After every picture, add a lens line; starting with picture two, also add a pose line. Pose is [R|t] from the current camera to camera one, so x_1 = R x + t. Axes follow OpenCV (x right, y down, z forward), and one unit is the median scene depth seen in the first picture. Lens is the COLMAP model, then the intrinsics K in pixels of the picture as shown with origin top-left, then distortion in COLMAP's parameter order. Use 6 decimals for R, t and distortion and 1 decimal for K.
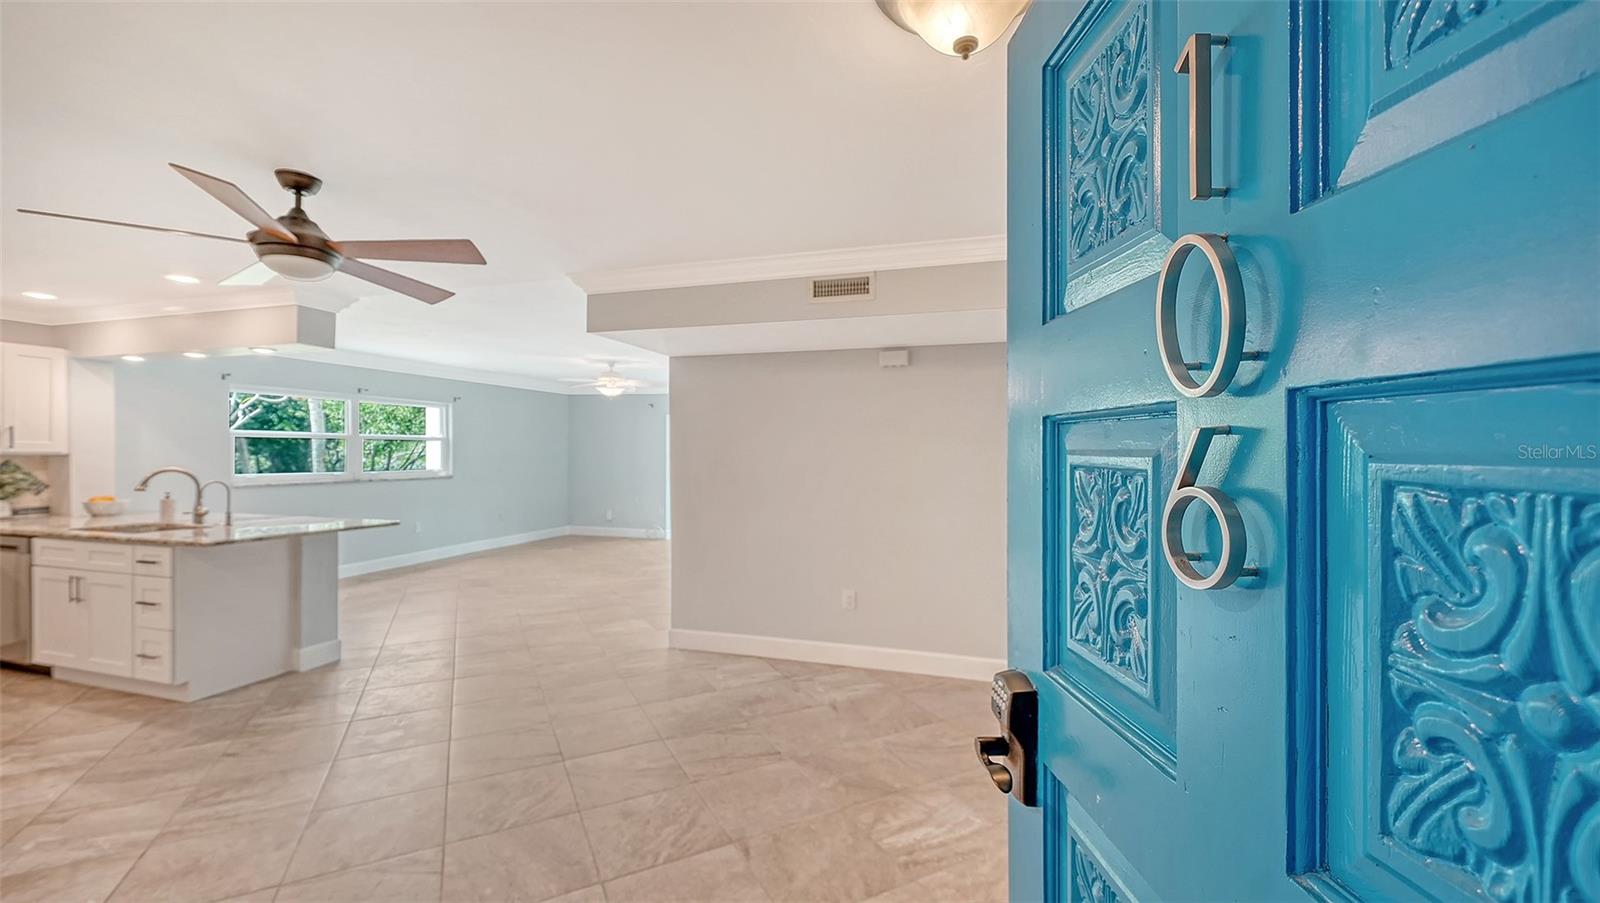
lens RADIAL K [[602.9, 0, 788.3], [0, 602.9, 465.1], [0, 0, 1]] dist [-0.004843, -0.000107]
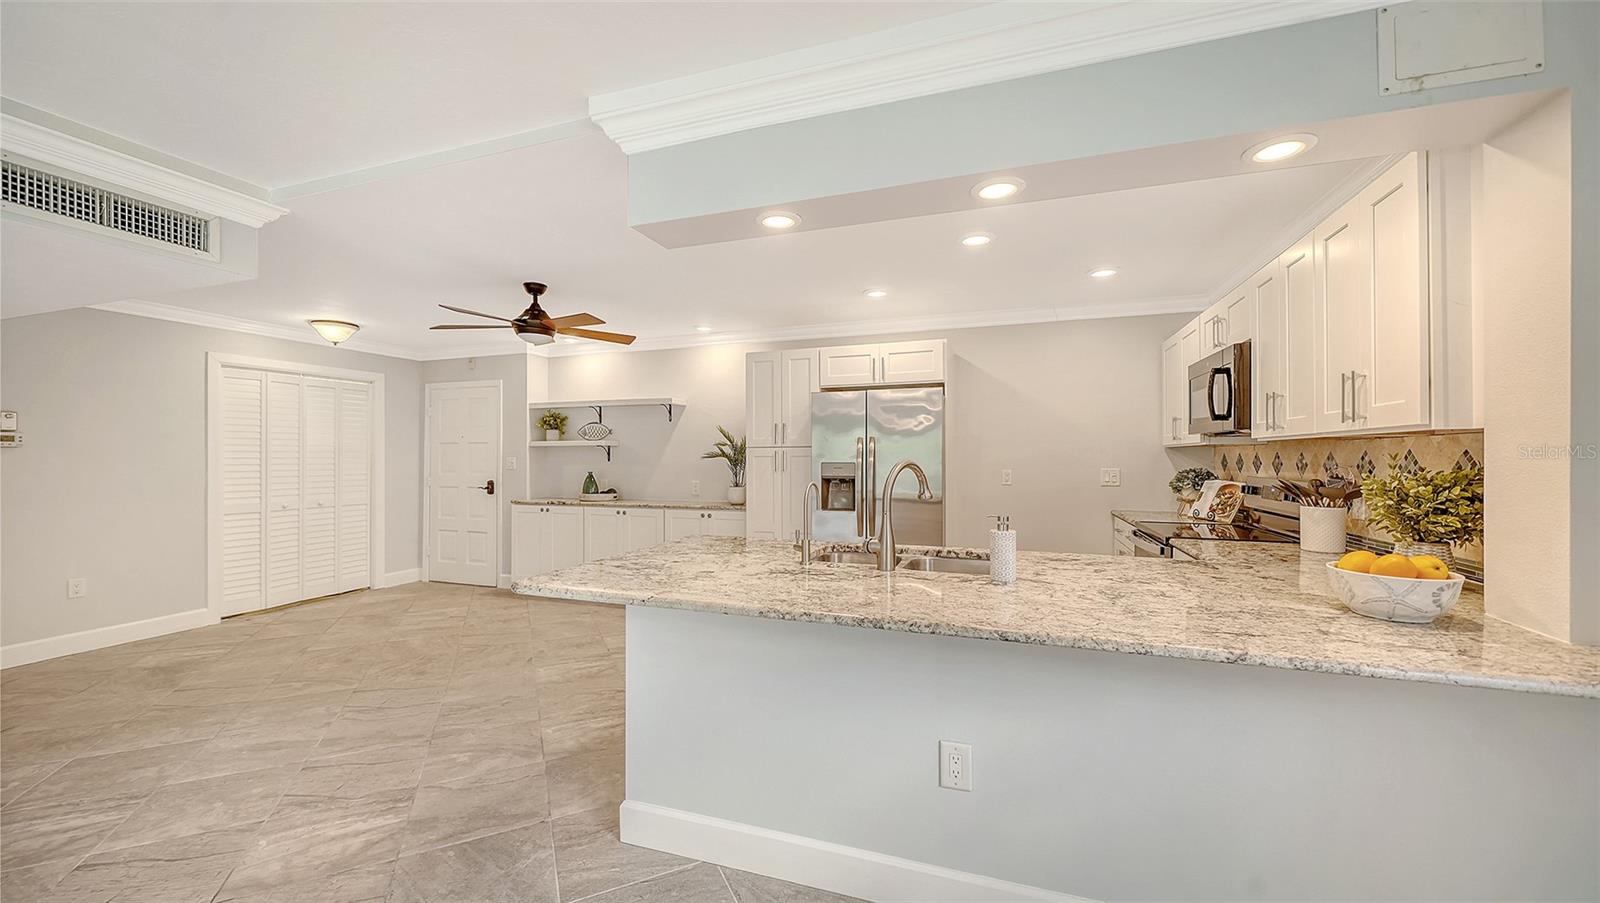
lens RADIAL K [[602.9, 0, 801.8], [0, 602.9, 453.6], [0, 0, 1]] dist [-0.004843, -0.000107]
pose [[-0.998829, -0.006461, 0.047946, -0.968480], [-0.005920, 0.999917, 0.011405, -0.007317], [-0.048016, 0.011108, -0.998785, 1.573355]]
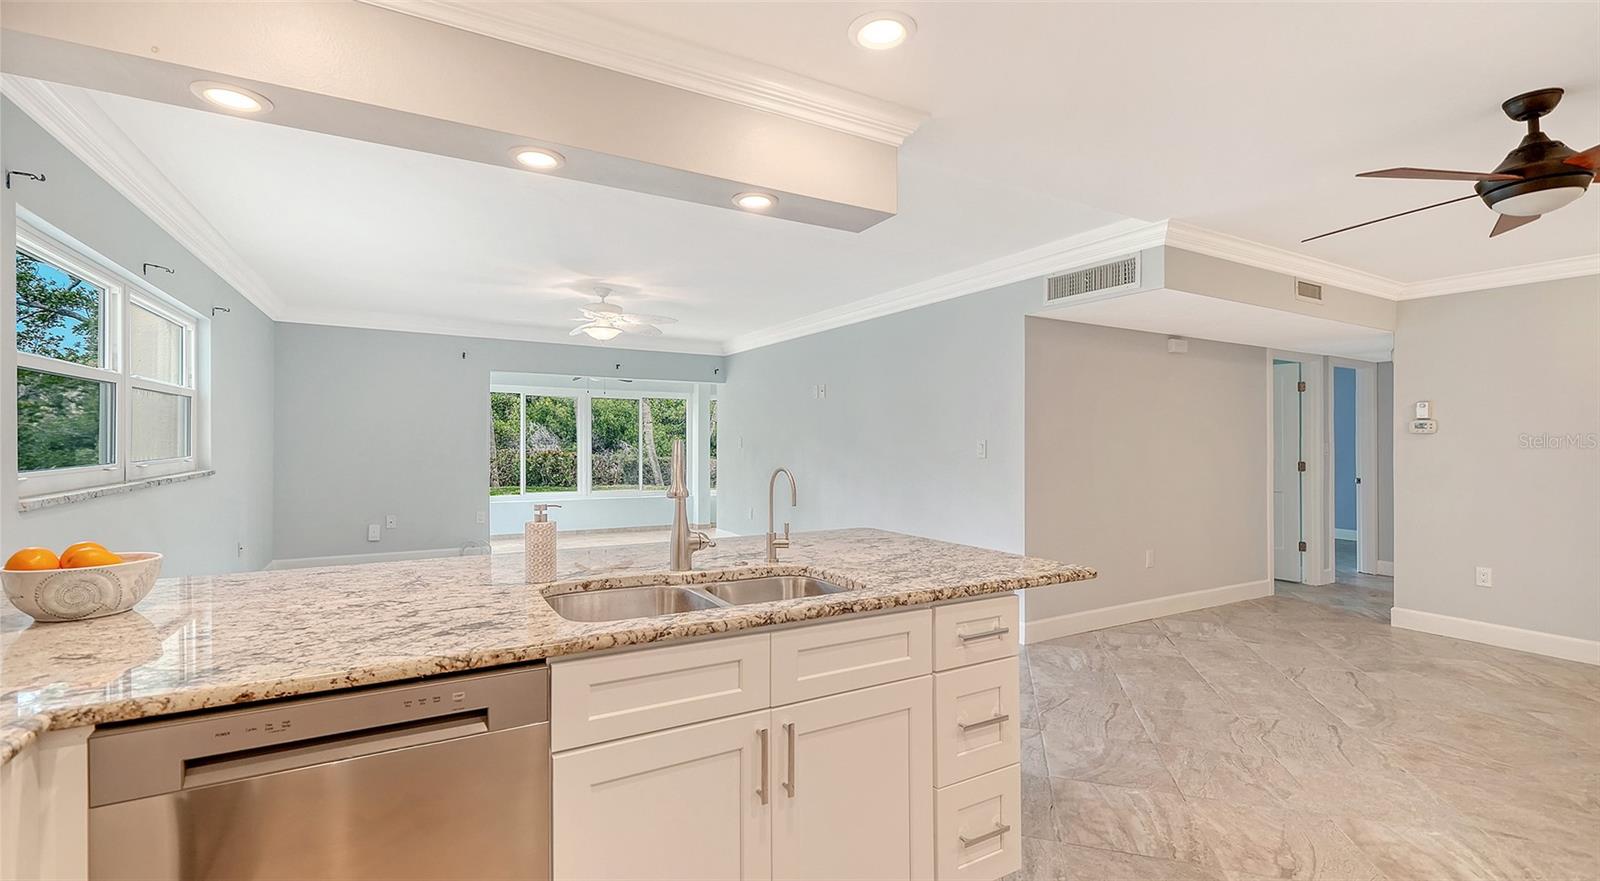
lens RADIAL K [[699.3, 0, 800.1], [0, 699.3, 440.0], [0, 0, 1]] dist [0.002212, -0.001519]
pose [[0.693707, -0.002365, 0.720253, -1.329566], [0.008847, 0.999947, -0.005237, 0.007864], [-0.720203, 0.010005, 0.693692, 0.610481]]
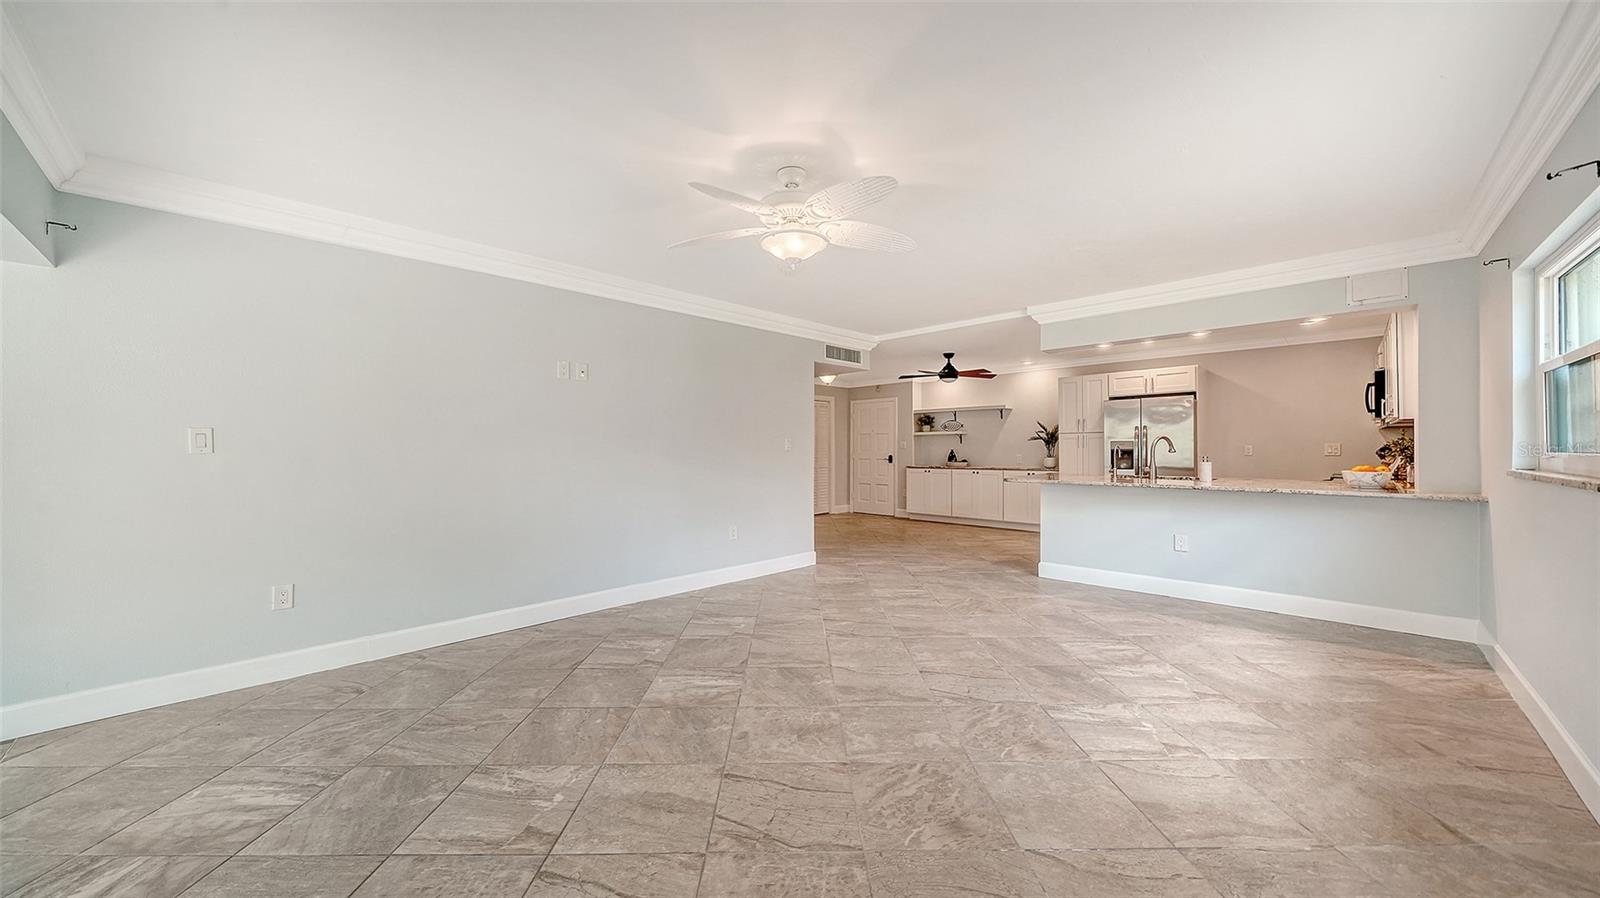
lens RADIAL K [[559.4, 0, 794.6], [0, 559.4, 447.8], [0, 0, 1]] dist [-0.003932, -0.000611]
pose [[-0.882953, -0.002639, 0.469454, -0.897964], [0.006572, 0.999817, 0.017980, 0.004152], [-0.469415, 0.018961, -0.882774, 2.509495]]
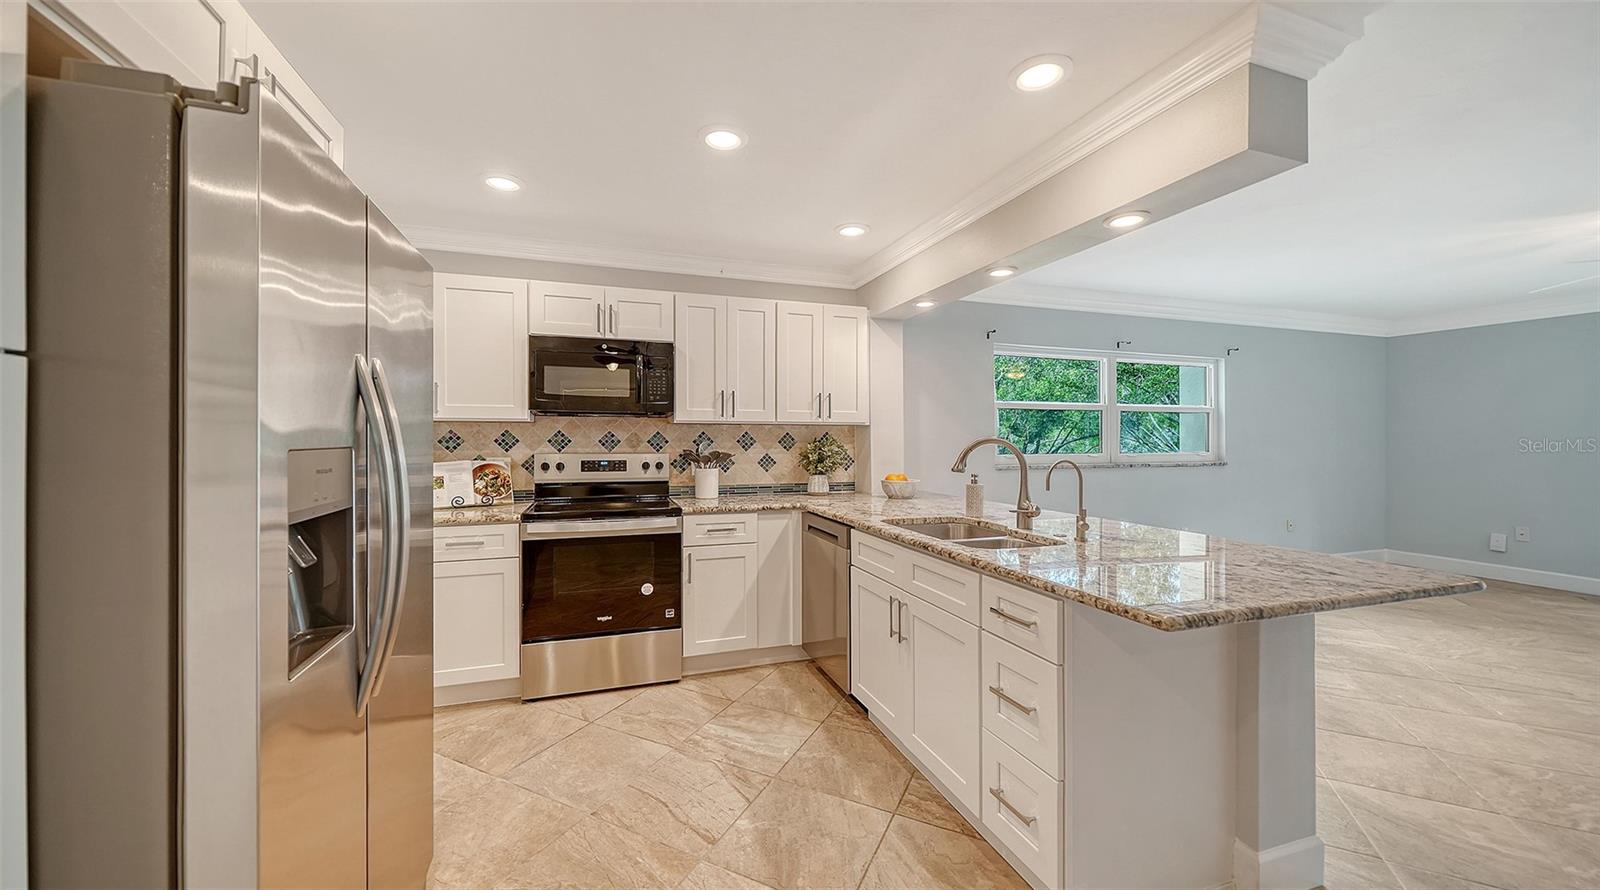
lens RADIAL K [[559.4, 0, 787.6], [0, 559.4, 440.5], [0, 0, 1]] dist [-0.003932, -0.000611]
pose [[0.567394, -0.003595, -0.823439, -0.675101], [-0.010570, 0.999876, -0.011648, 0.018153], [0.823379, 0.015313, 0.567286, 0.492769]]
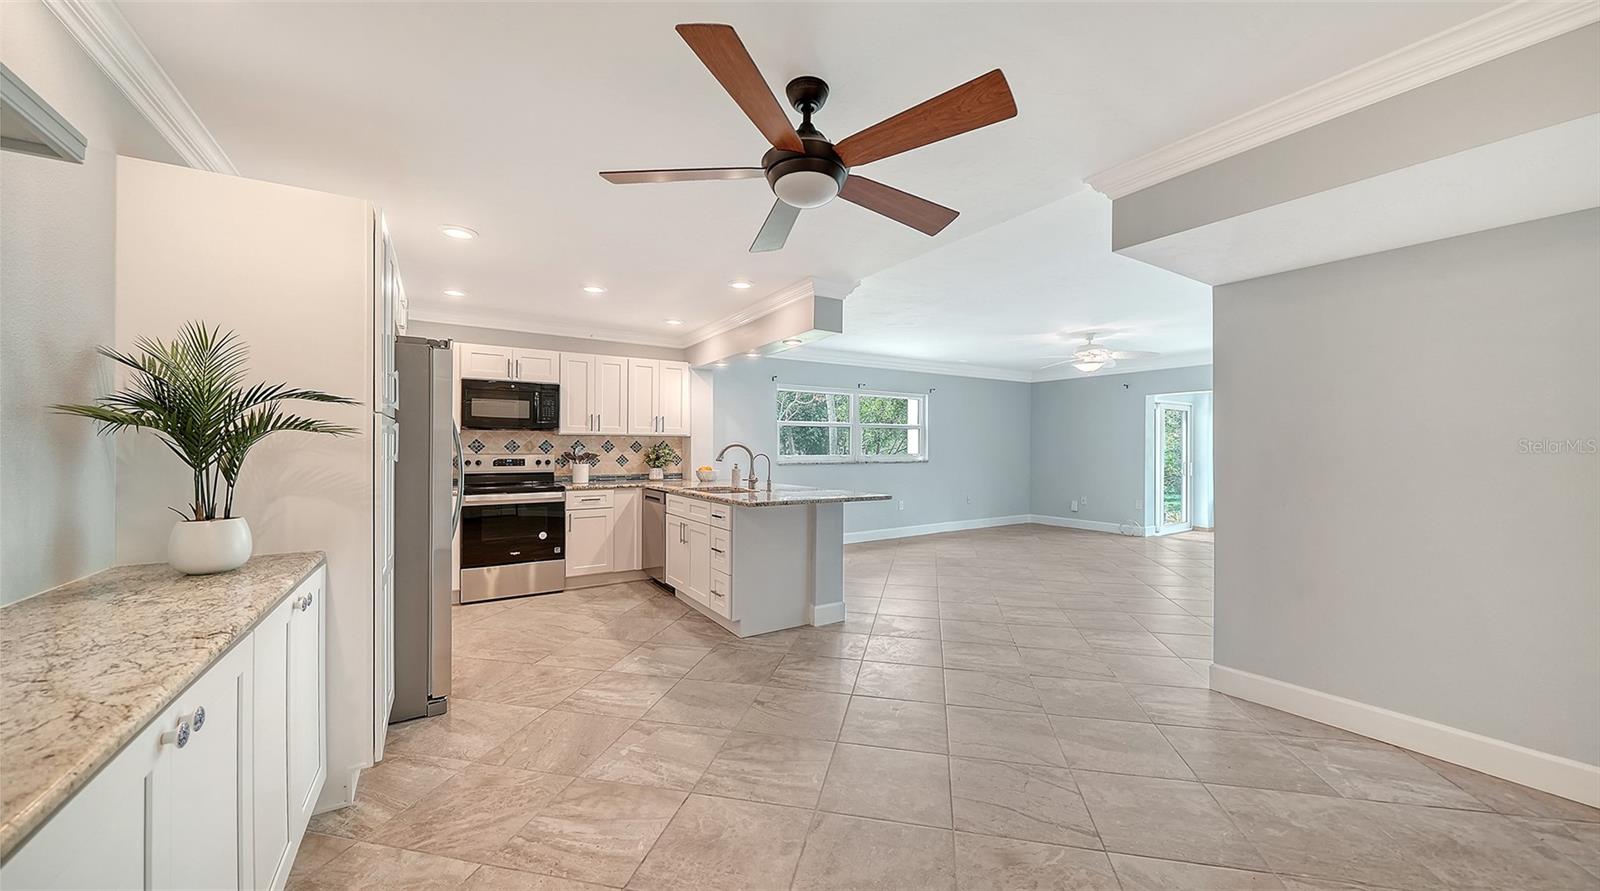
lens RADIAL K [[559.4, 0, 804.8], [0, 559.4, 441.2], [0, 0, 1]] dist [-0.003932, -0.000611]
pose [[0.755286, -0.014299, -0.655239, -0.152805], [-0.006161, 0.999563, -0.028915, 0.033958], [0.655366, 0.025876, 0.754868, 0.208933]]
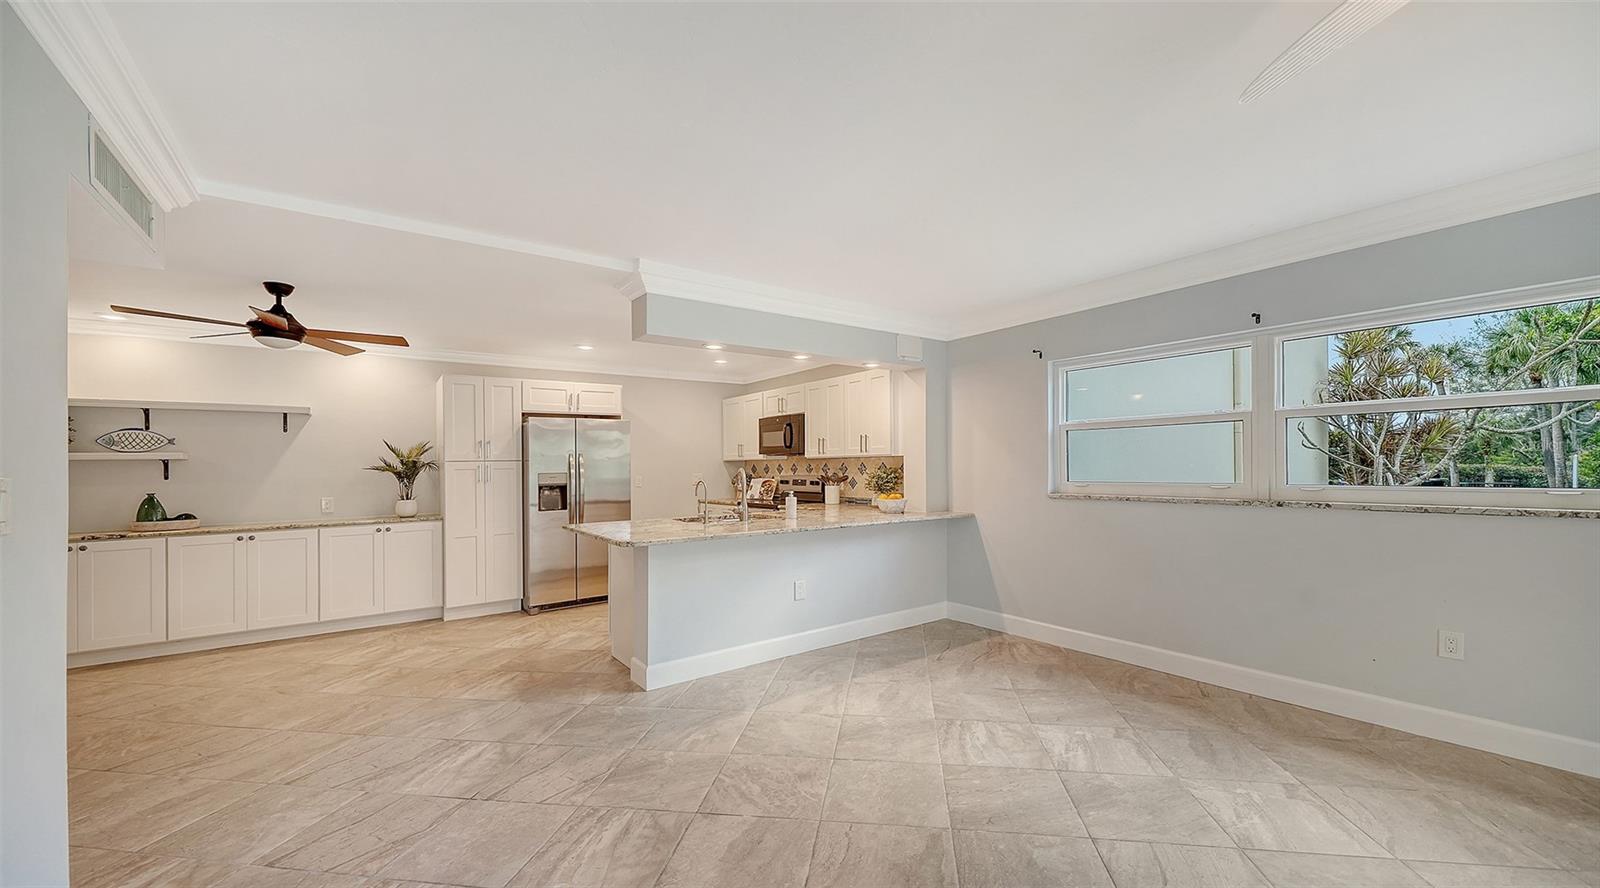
lens RADIAL K [[604.5, 0, 816.0], [0, 604.5, 462.6], [0, 0, 1]] dist [0.000246, -0.001420]
pose [[-0.594039, -0.003776, -0.804428, -0.206839], [-0.004188, 0.999990, -0.001601, -0.003531], [0.804425, 0.002418, -0.594049, 1.802333]]
